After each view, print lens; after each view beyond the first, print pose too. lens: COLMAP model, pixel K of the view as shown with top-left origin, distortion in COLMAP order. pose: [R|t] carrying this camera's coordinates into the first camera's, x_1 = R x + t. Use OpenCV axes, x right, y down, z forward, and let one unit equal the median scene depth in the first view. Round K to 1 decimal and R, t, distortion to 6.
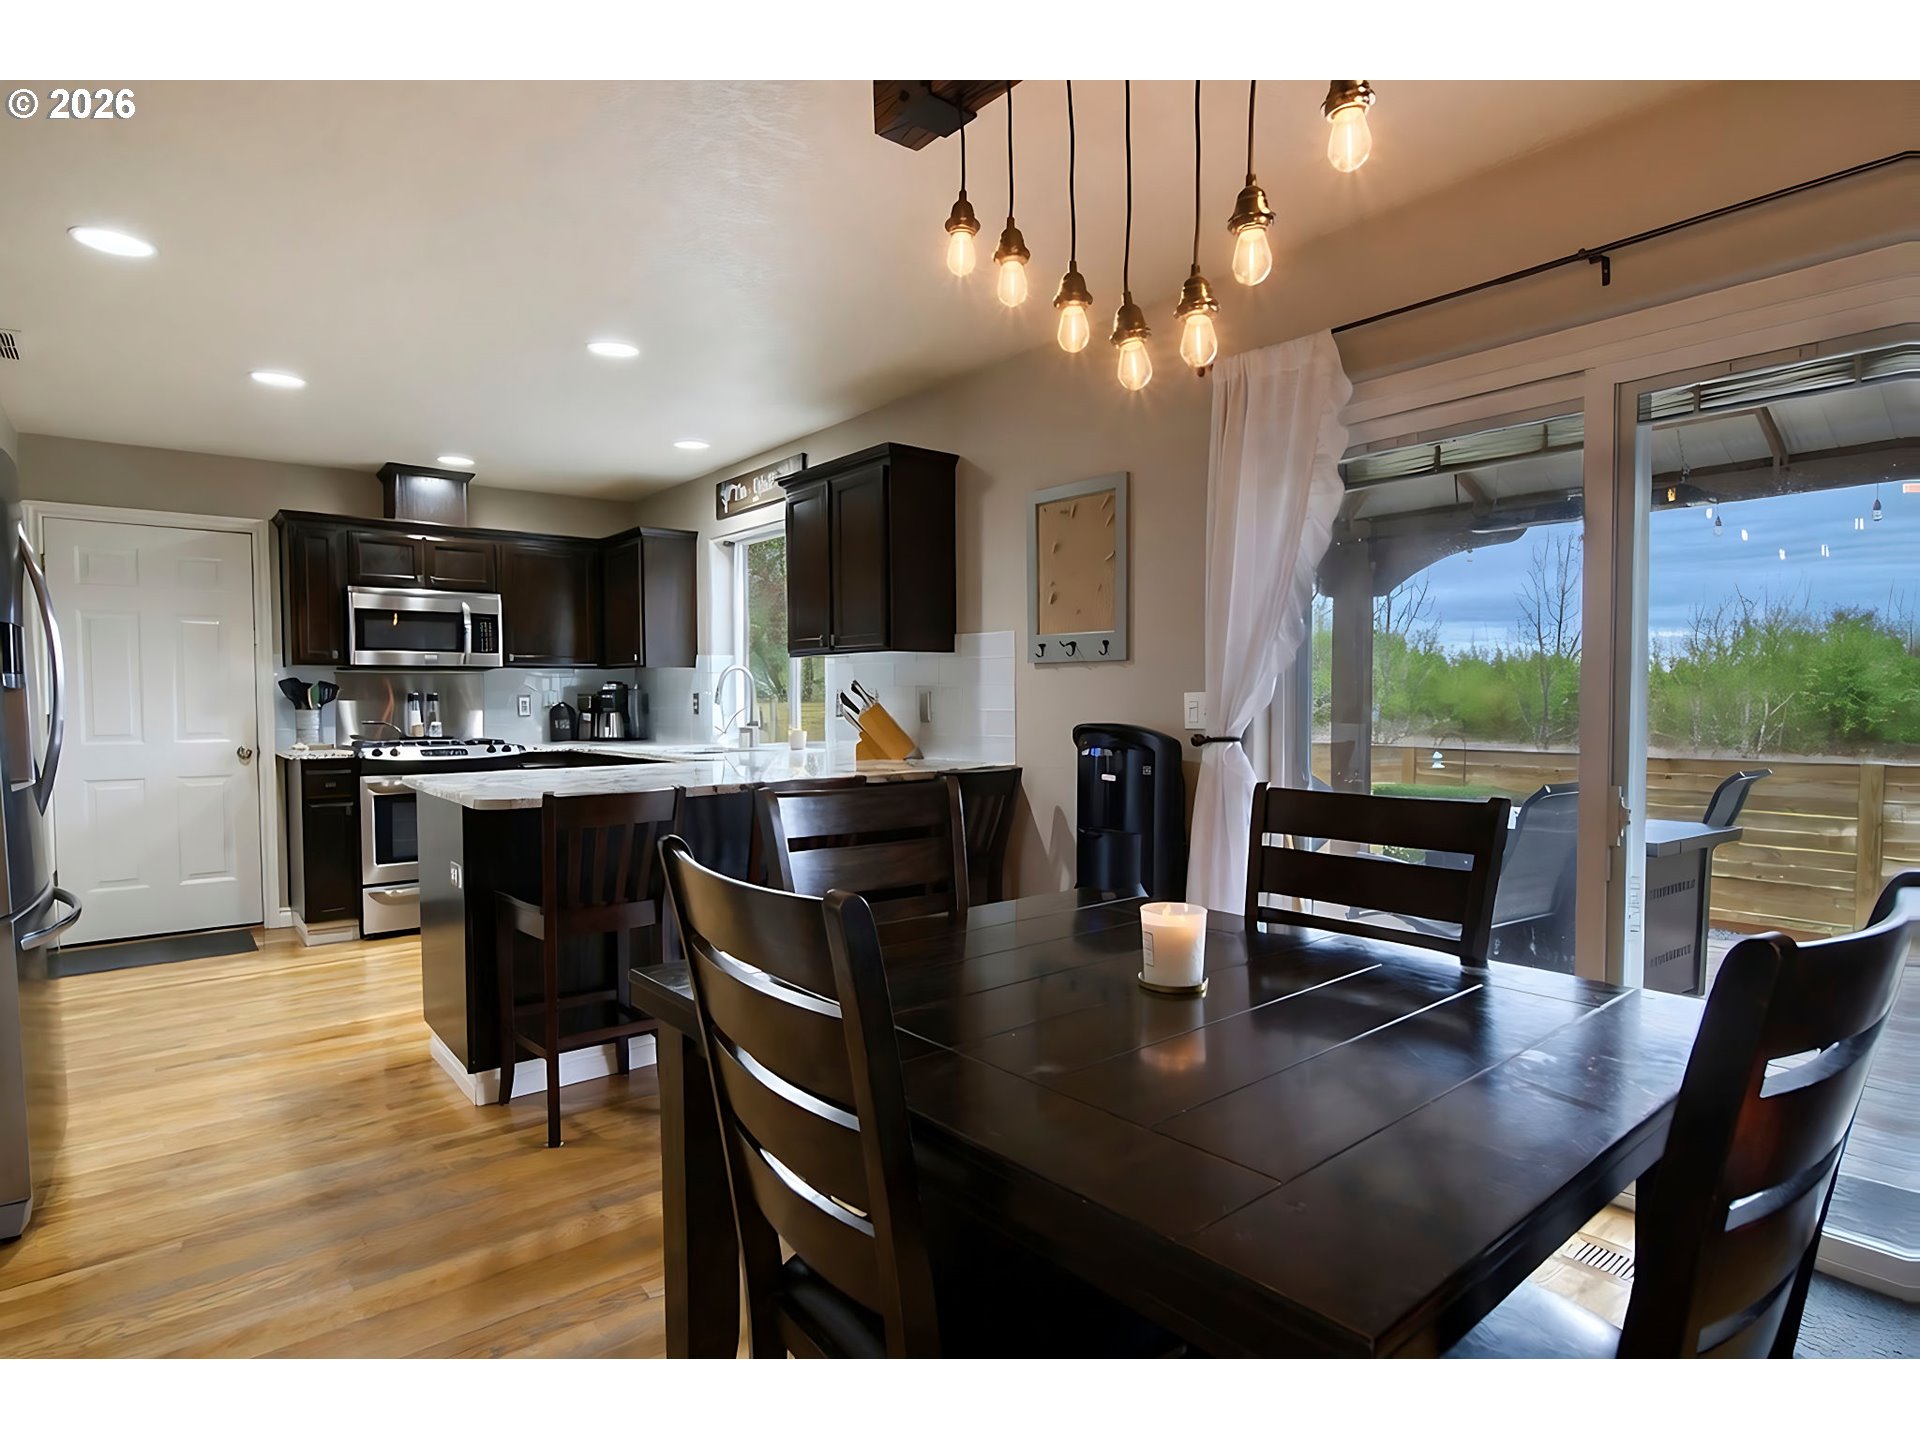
lens RADIAL K [[1025.2, 0, 951.5], [0, 1025.2, 743.6], [0, 0, 1]] dist [-0.001050, 0.000125]
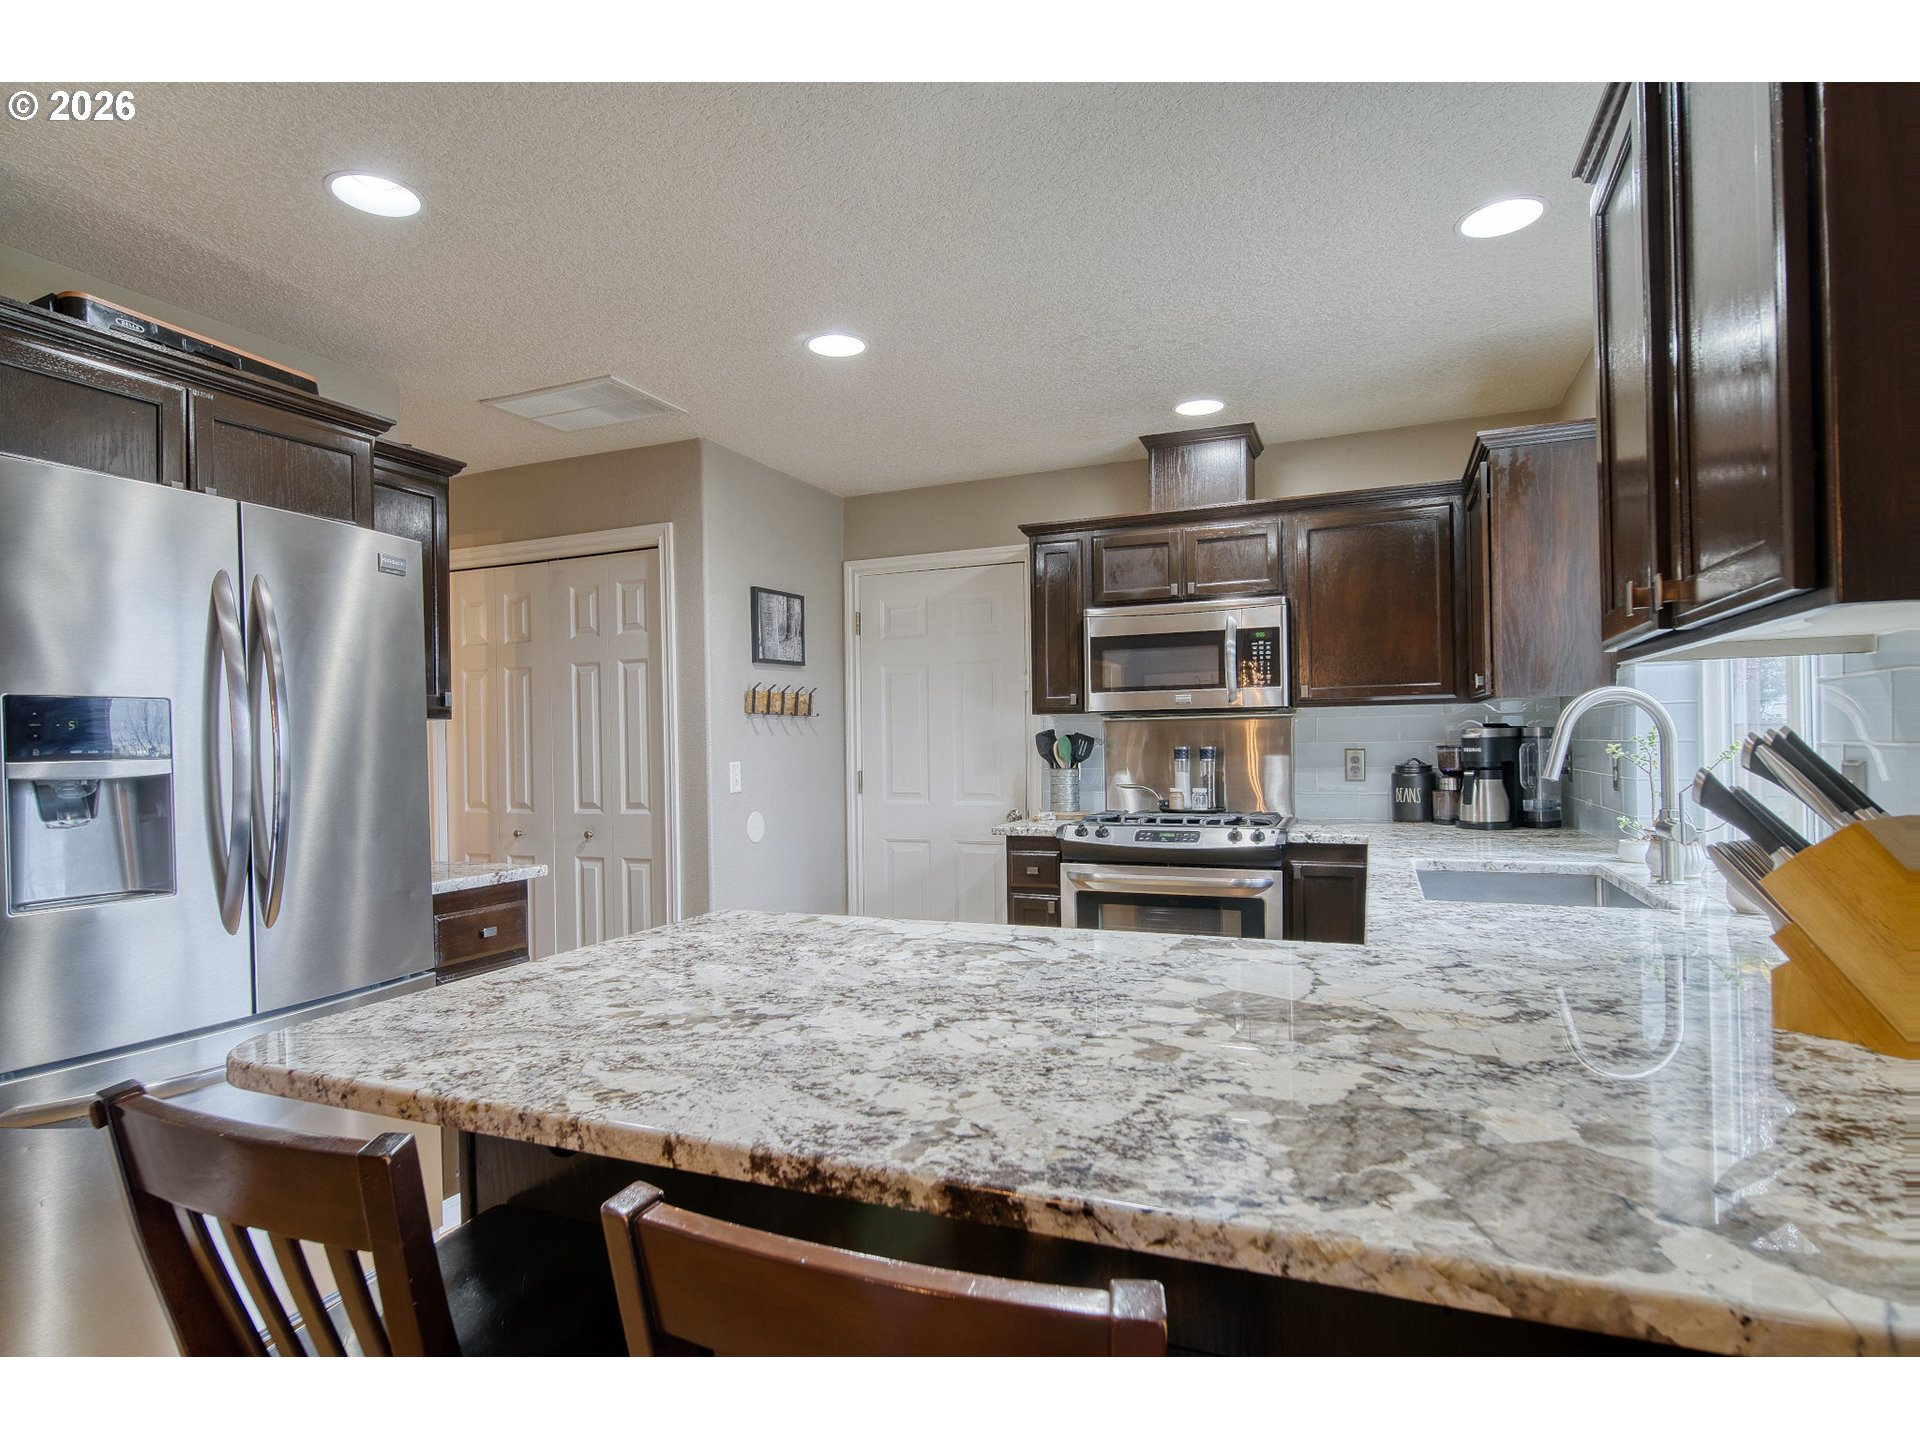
lens RADIAL K [[1025.2, 0, 951.5], [0, 1025.2, 743.6], [0, 0, 1]] dist [-0.001050, 0.000125]
pose [[0.474259, 0.001392, -0.880384, 0.035831], [-0.026383, 0.999572, -0.012632, -0.040035], [0.879990, 0.029218, 0.474093, 0.539047]]
